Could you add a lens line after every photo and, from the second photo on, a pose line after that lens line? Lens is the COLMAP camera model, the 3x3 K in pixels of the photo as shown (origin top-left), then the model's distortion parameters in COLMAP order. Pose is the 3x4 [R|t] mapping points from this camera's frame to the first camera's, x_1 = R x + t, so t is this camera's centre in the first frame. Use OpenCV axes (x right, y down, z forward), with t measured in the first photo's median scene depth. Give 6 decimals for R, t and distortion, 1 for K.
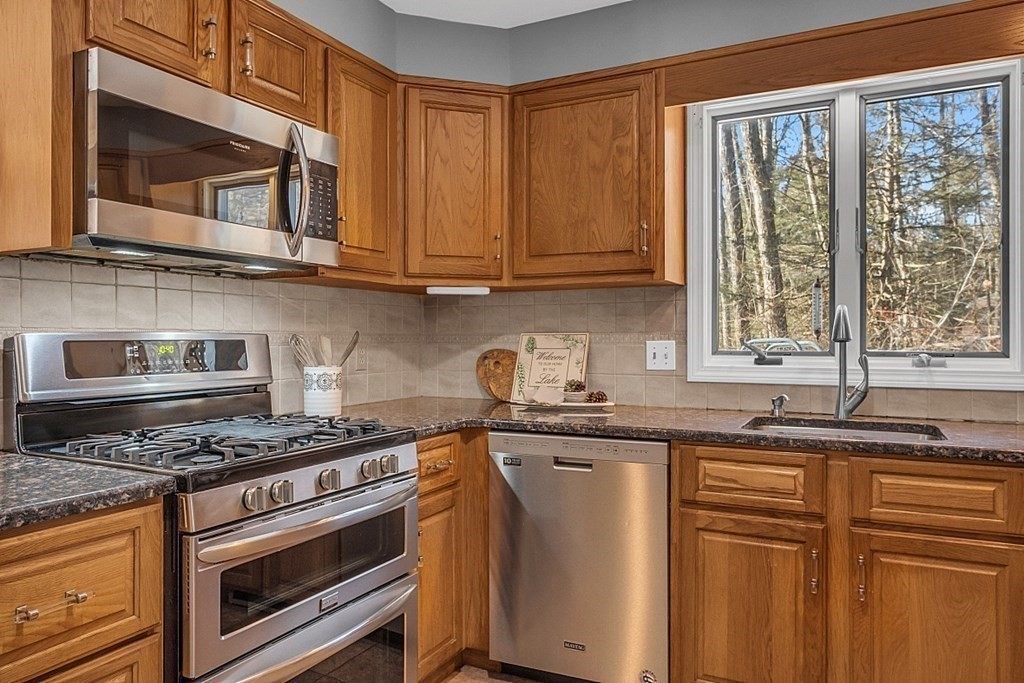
lens RADIAL K [[703.5, 0, 512.0], [0, 703.5, 341.5], [0, 0, 1]] dist [0.002979, 0.003326]
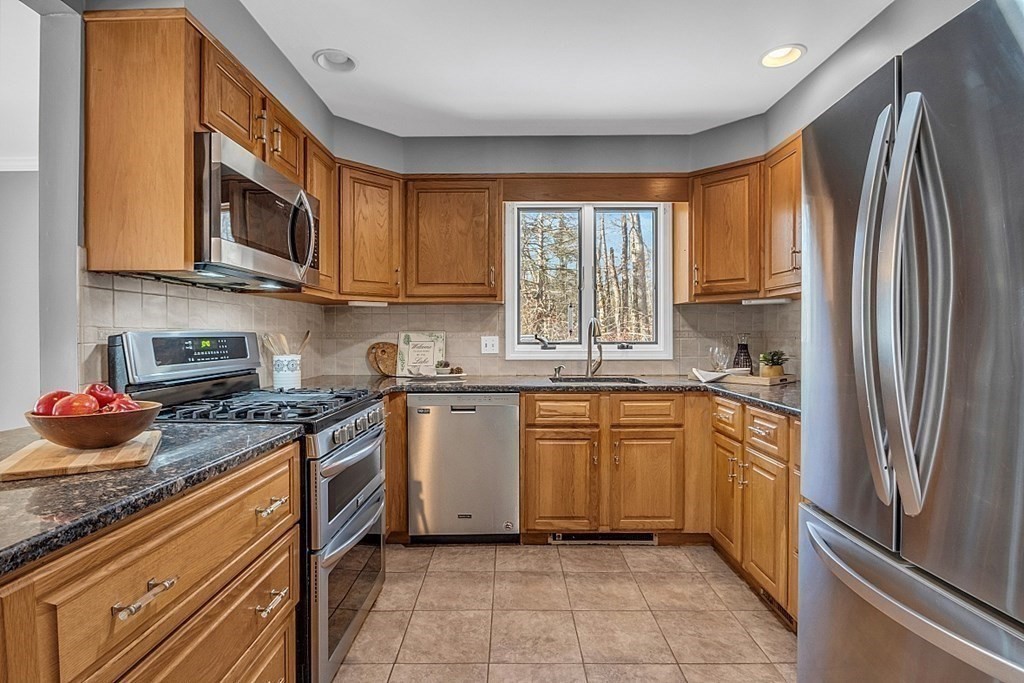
lens RADIAL K [[493.6, 0, 512.0], [0, 493.6, 341.5], [0, 0, 1]] dist [-0.004296, -0.000189]
pose [[0.894404, -0.007467, 0.447198, -0.302525], [0.003489, 0.999947, 0.009718, -0.000216], [-0.447247, -0.007132, 0.894382, -0.099419]]
